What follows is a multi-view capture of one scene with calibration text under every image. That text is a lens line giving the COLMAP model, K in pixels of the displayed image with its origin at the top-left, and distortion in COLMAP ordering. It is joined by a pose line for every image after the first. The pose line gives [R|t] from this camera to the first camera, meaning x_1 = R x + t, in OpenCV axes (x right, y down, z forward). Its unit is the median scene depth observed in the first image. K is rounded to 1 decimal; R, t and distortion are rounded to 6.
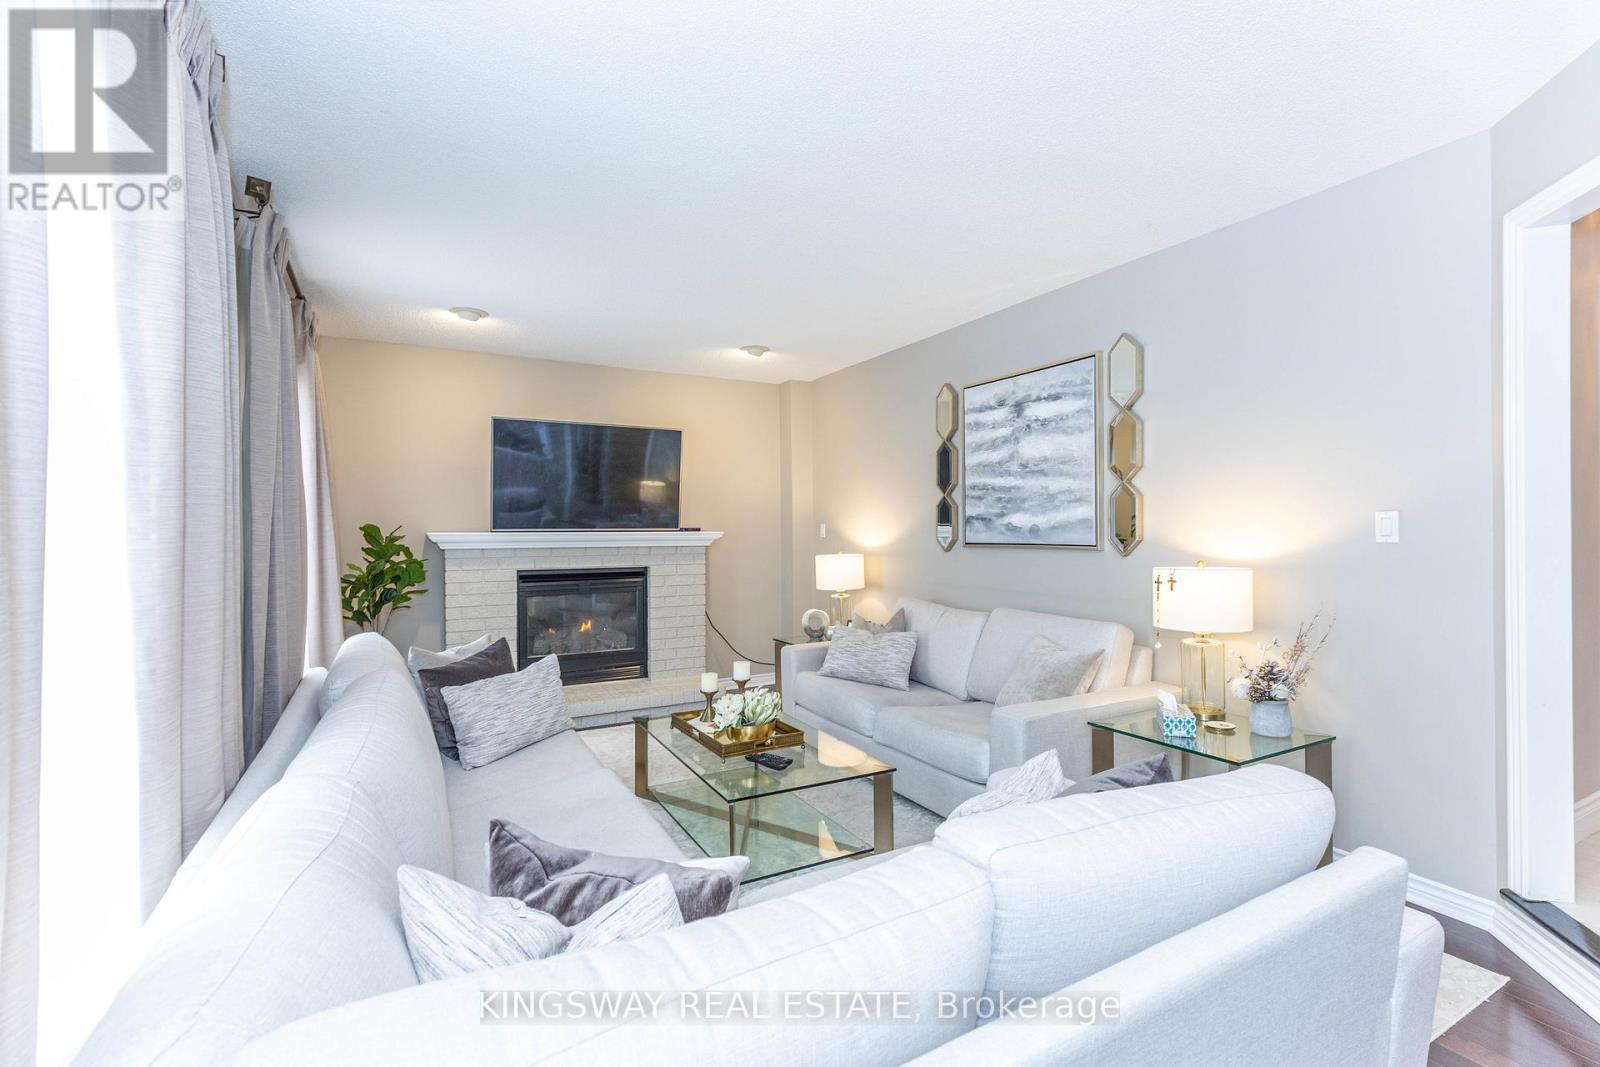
lens RADIAL K [[717.1, 0, 797.4], [0, 717.1, 533.9], [0, 0, 1]] dist [-0.003053, 0.000040]
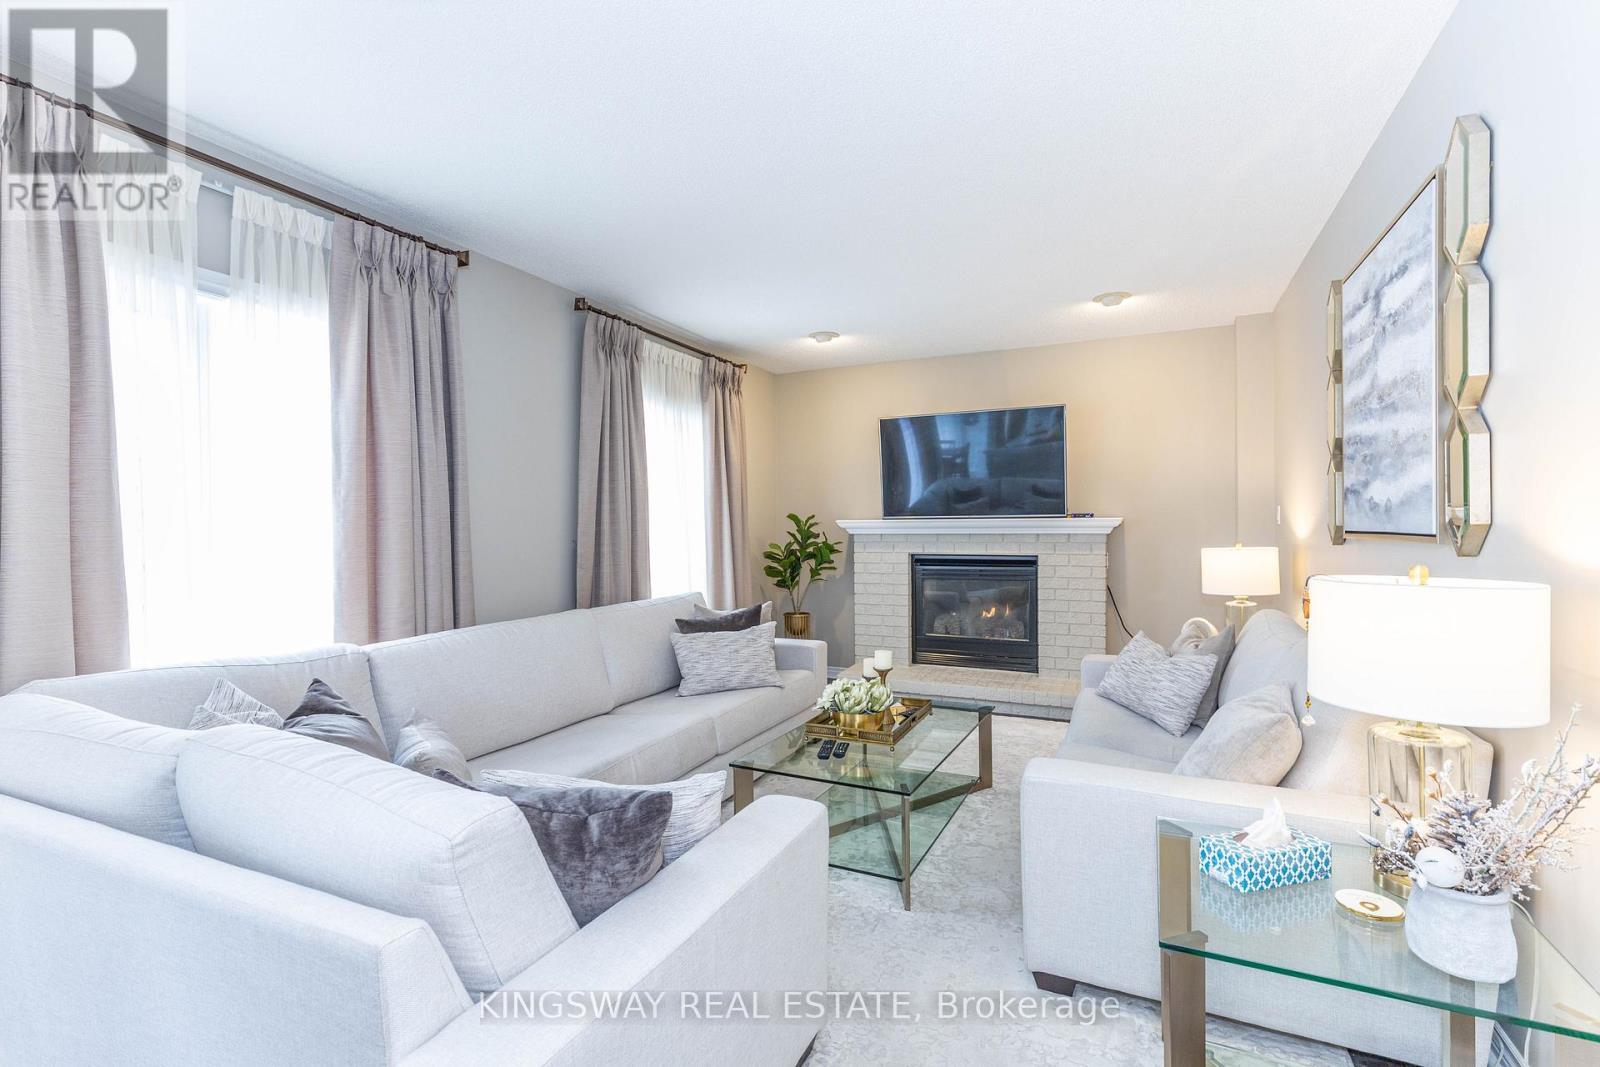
lens RADIAL K [[717.1, 0, 798.9], [0, 717.1, 531.4], [0, 0, 1]] dist [-0.003053, 0.000040]
pose [[0.585368, 0.005874, -0.810746, 0.486346], [0.001997, 0.999960, 0.008687, 0.007099], [0.810765, -0.006704, 0.585333, 0.261434]]
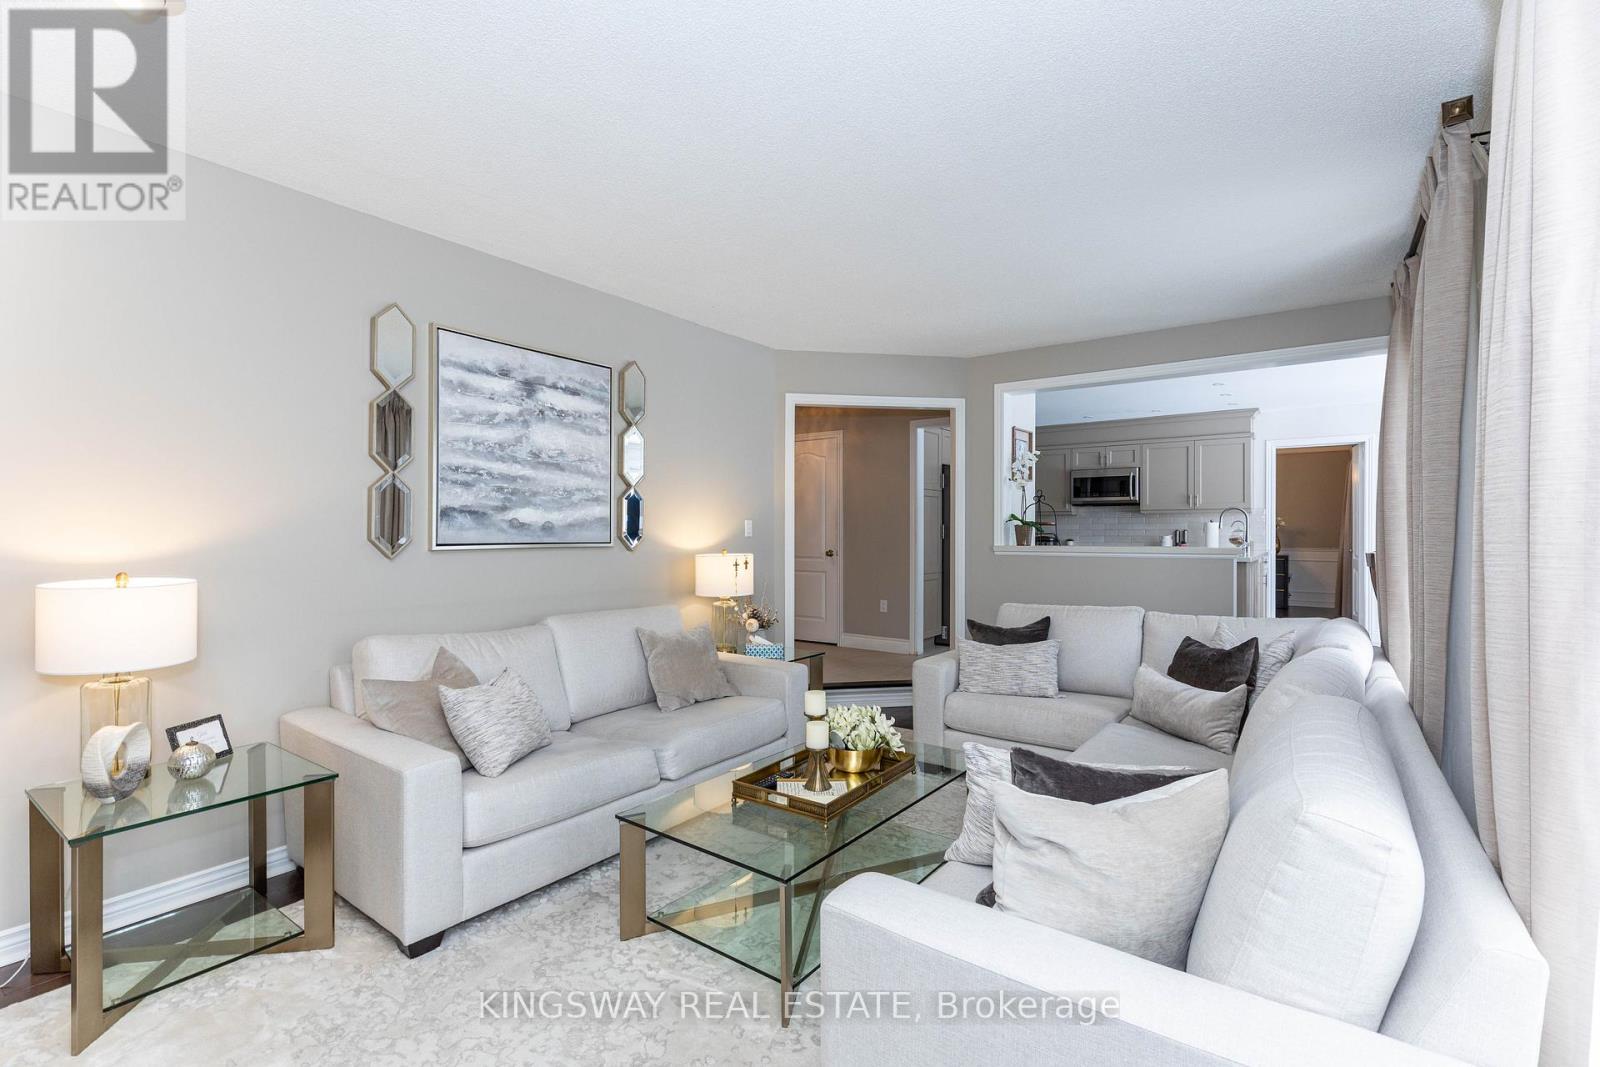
lens RADIAL K [[717.1, 0, 800.7], [0, 717.1, 536.8], [0, 0, 1]] dist [-0.003053, 0.000040]
pose [[-0.418149, -0.000302, 0.908378, -0.595746], [0.004603, 0.999986, 0.002451, 0.005516], [-0.908367, 0.005206, -0.418142, 1.020526]]
